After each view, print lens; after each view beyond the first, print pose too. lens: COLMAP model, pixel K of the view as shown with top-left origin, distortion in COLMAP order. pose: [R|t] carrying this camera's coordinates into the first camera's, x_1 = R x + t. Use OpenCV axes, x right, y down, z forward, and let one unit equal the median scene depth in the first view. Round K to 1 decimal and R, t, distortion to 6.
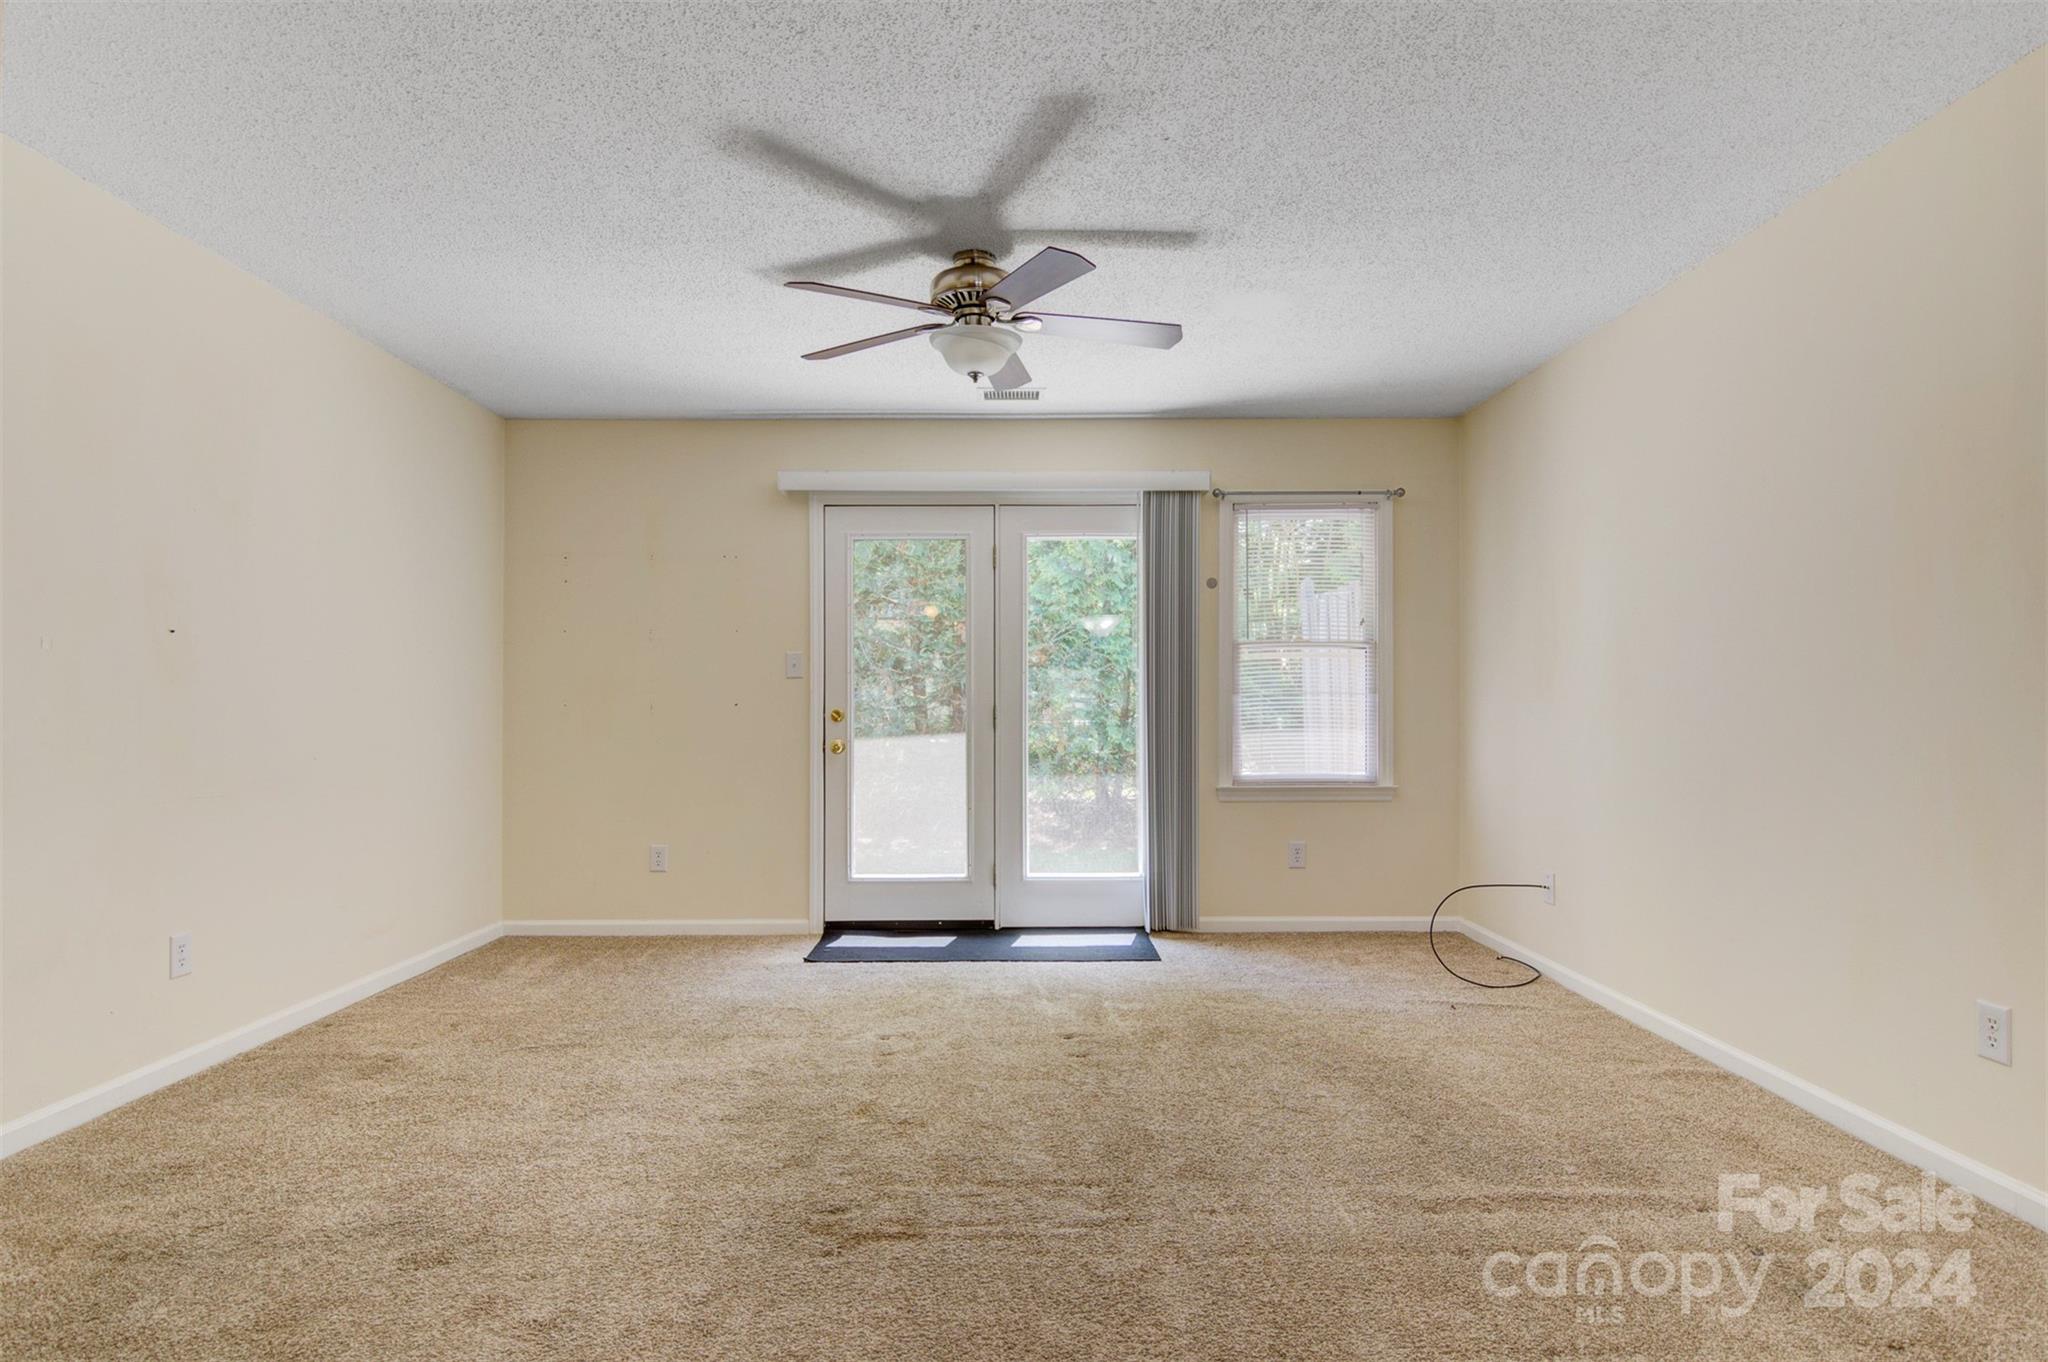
lens RADIAL K [[1080.2, 0, 1016.3], [0, 1080.2, 698.7], [0, 0, 1]] dist [0.018441, -0.016807]
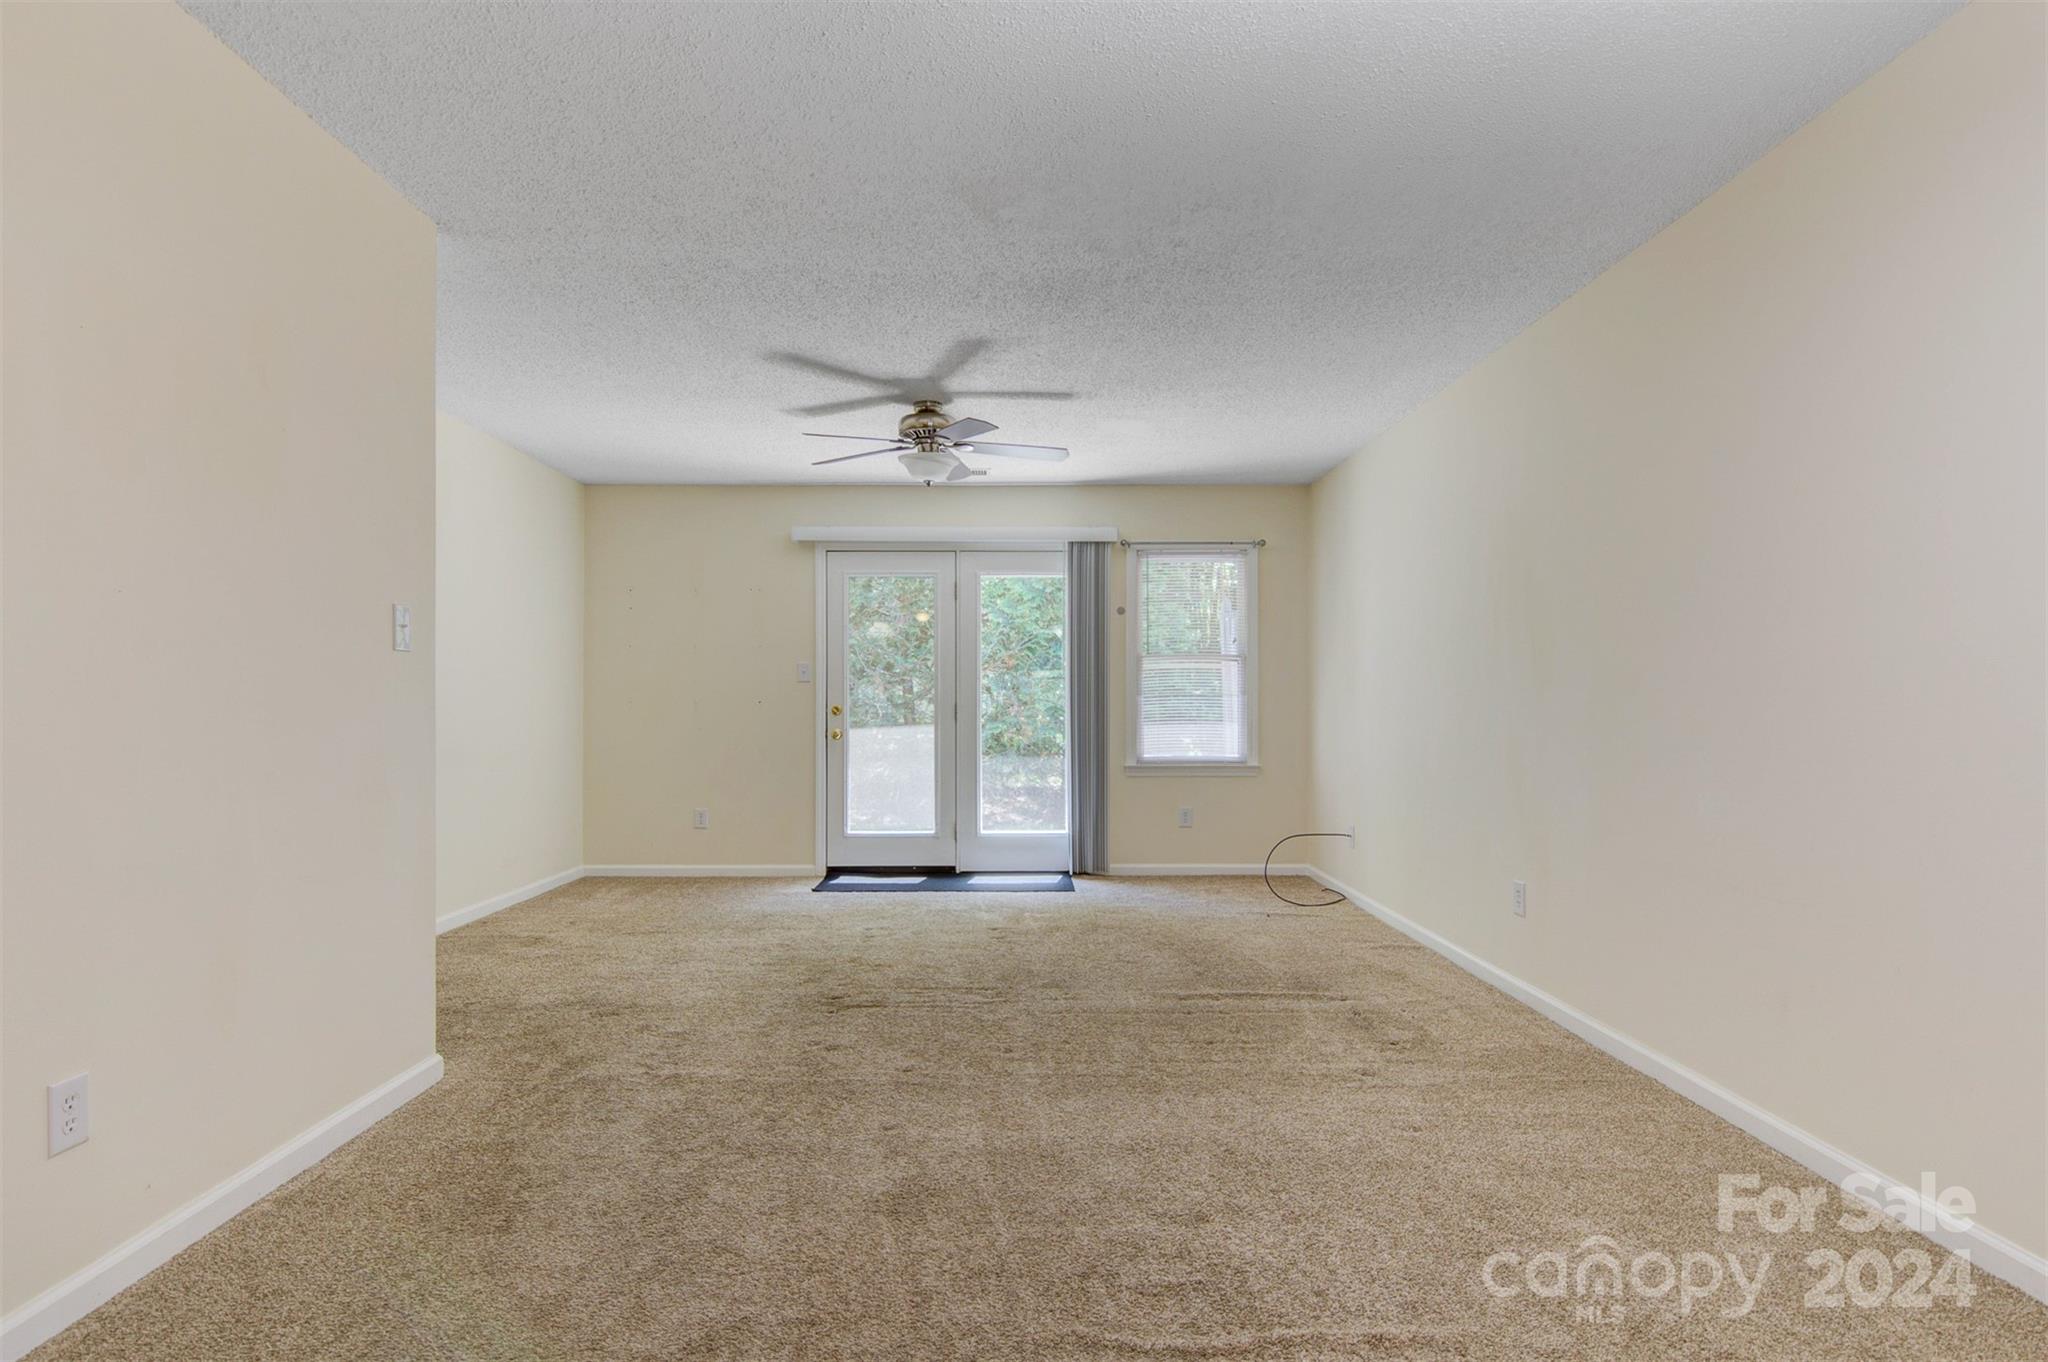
lens RADIAL K [[1080.2, 0, 1015.5], [0, 1080.2, 699.4], [0, 0, 1]] dist [0.018441, -0.016807]
pose [[0.999999, 0.001583, -0.000138, 0.053814], [-0.001583, 0.999995, 0.002674, -0.002185], [0.000142, -0.002674, 0.999996, -0.323121]]
